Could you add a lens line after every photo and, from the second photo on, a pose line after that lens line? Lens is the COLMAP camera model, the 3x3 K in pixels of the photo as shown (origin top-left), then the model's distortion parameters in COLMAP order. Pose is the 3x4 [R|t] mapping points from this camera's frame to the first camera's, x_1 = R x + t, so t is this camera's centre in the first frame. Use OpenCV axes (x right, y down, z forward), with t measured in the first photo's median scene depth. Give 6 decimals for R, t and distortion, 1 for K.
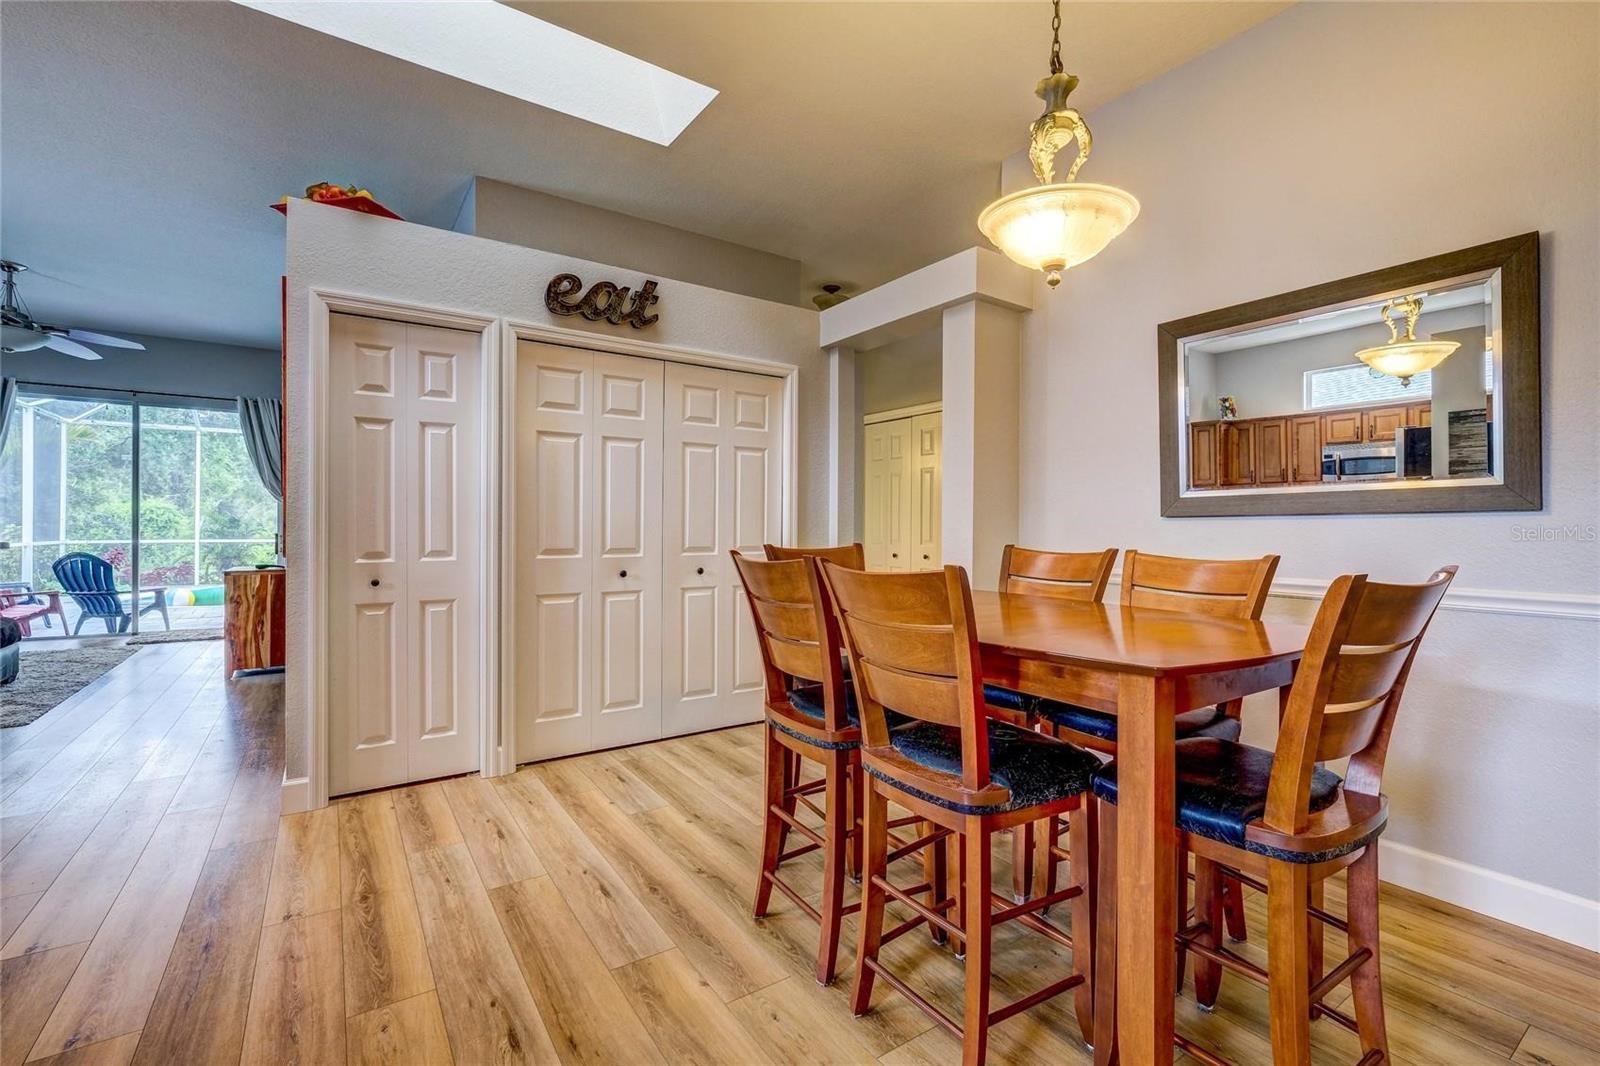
lens RADIAL K [[695.3, 0, 802.6], [0, 695.3, 521.6], [0, 0, 1]] dist [-0.001162, -0.000016]
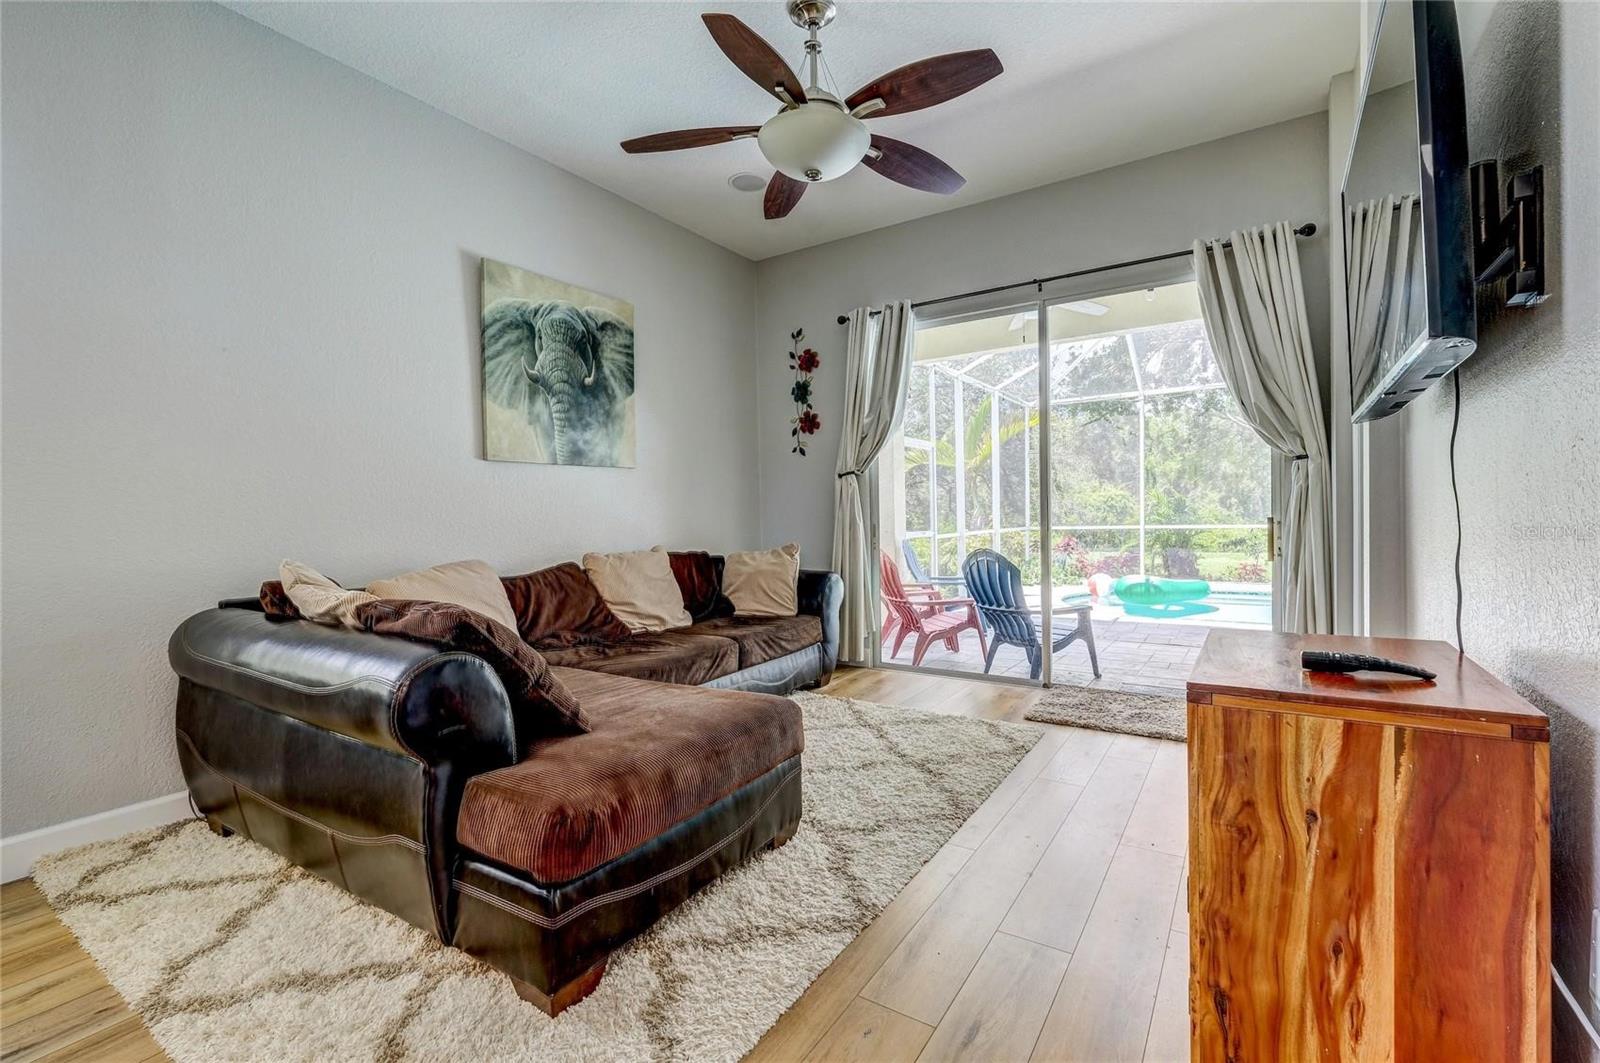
lens RADIAL K [[677.9, 0, 801.8], [0, 677.9, 543.4], [0, 0, 1]] dist [-0.001318, -0.000109]
pose [[0.372511, 0.023281, -0.927736, -0.485335], [0.030276, 0.998848, 0.037222, 0.008157], [0.927534, -0.041954, 0.371378, 0.576575]]
